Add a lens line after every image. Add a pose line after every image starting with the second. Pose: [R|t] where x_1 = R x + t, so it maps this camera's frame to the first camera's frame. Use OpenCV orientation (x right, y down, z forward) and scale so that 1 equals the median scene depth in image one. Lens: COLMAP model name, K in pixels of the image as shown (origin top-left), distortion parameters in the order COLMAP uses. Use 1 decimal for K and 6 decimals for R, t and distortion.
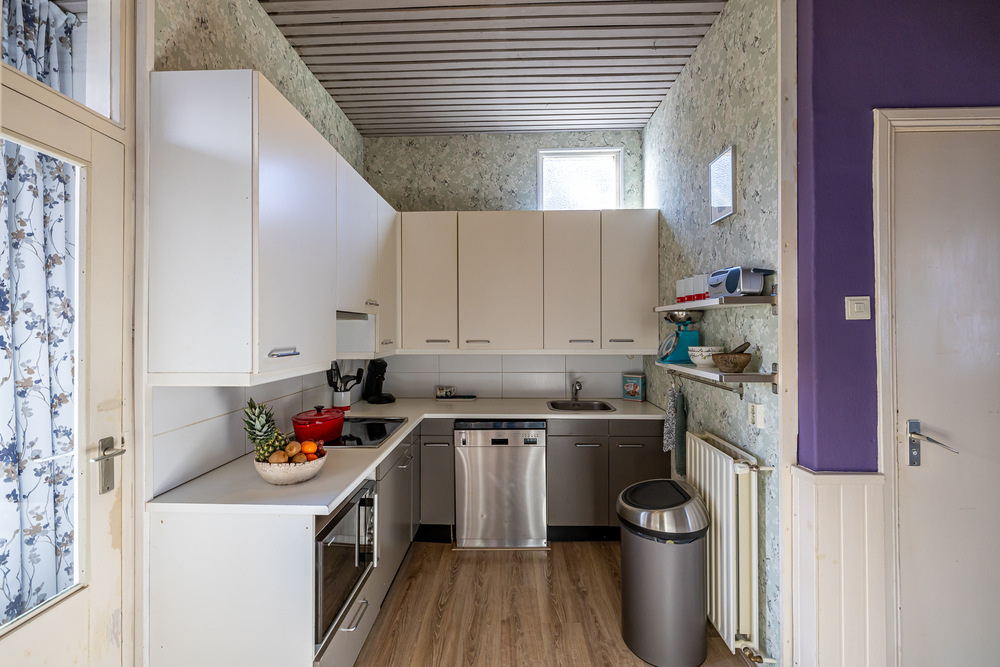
lens RADIAL K [[424.6, 0, 498.7], [0, 424.6, 329.1], [0, 0, 1]] dist [0.000424, 0.000018]
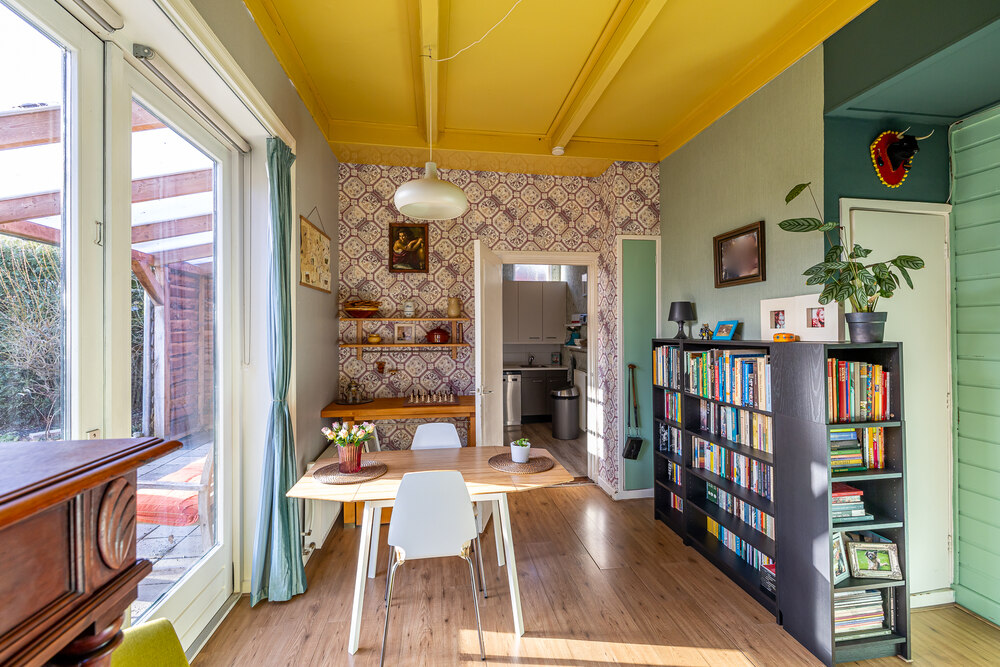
lens RADIAL K [[424.6, 0, 503.2], [0, 424.6, 330.1], [0, 0, 1]] dist [0.000424, 0.000018]
pose [[0.983483, -0.000162, 0.181001, -0.492889], [-0.000142, 0.999999, 0.001665, -0.021556], [-0.181001, -0.001663, 0.983481, -1.566820]]
